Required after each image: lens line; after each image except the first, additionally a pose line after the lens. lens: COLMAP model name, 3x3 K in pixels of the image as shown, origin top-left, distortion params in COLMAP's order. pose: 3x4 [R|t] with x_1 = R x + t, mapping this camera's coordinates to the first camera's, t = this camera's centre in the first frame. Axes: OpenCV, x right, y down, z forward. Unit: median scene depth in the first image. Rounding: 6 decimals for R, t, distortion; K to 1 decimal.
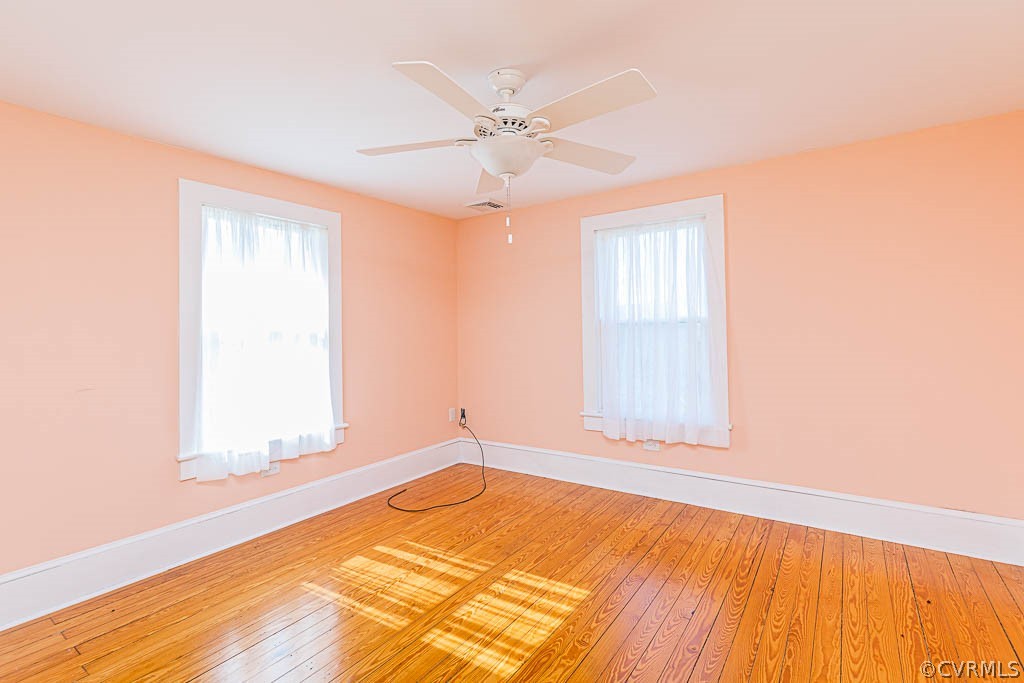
lens RADIAL K [[483.9, 0, 499.2], [0, 483.9, 324.4], [0, 0, 1]] dist [0.012905, -0.001344]
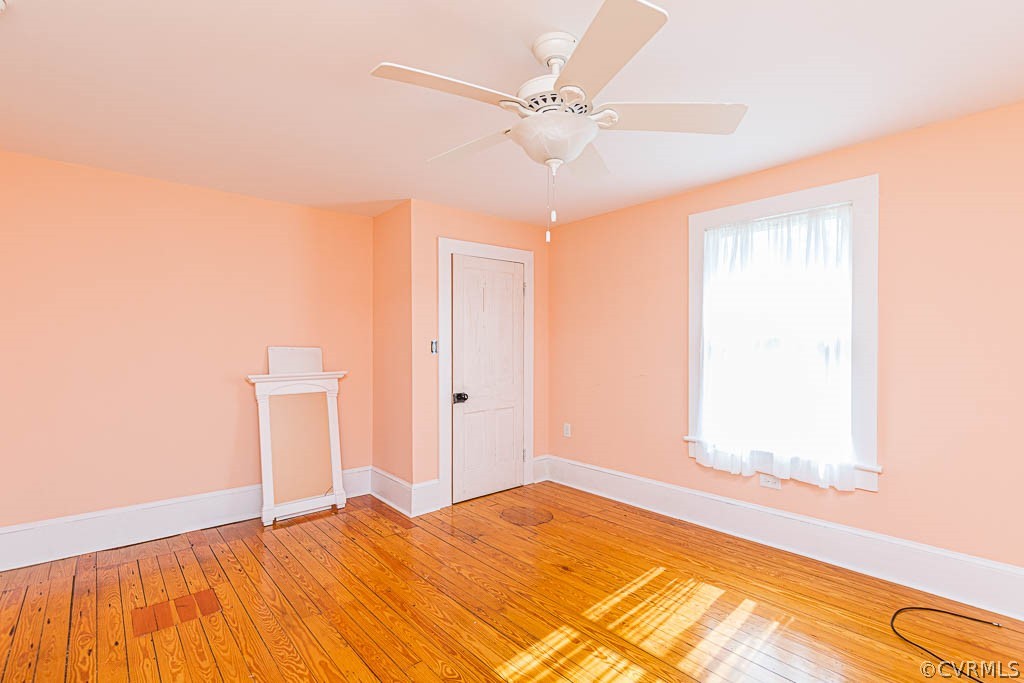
lens RADIAL K [[483.9, 0, 513.1], [0, 483.9, 349.0], [0, 0, 1]] dist [0.012905, -0.001344]
pose [[-0.229047, 0.027809, -0.973018, 0.768771], [0.019845, 0.999517, 0.023895, 0.003363], [0.973213, -0.013837, -0.229488, 0.975230]]
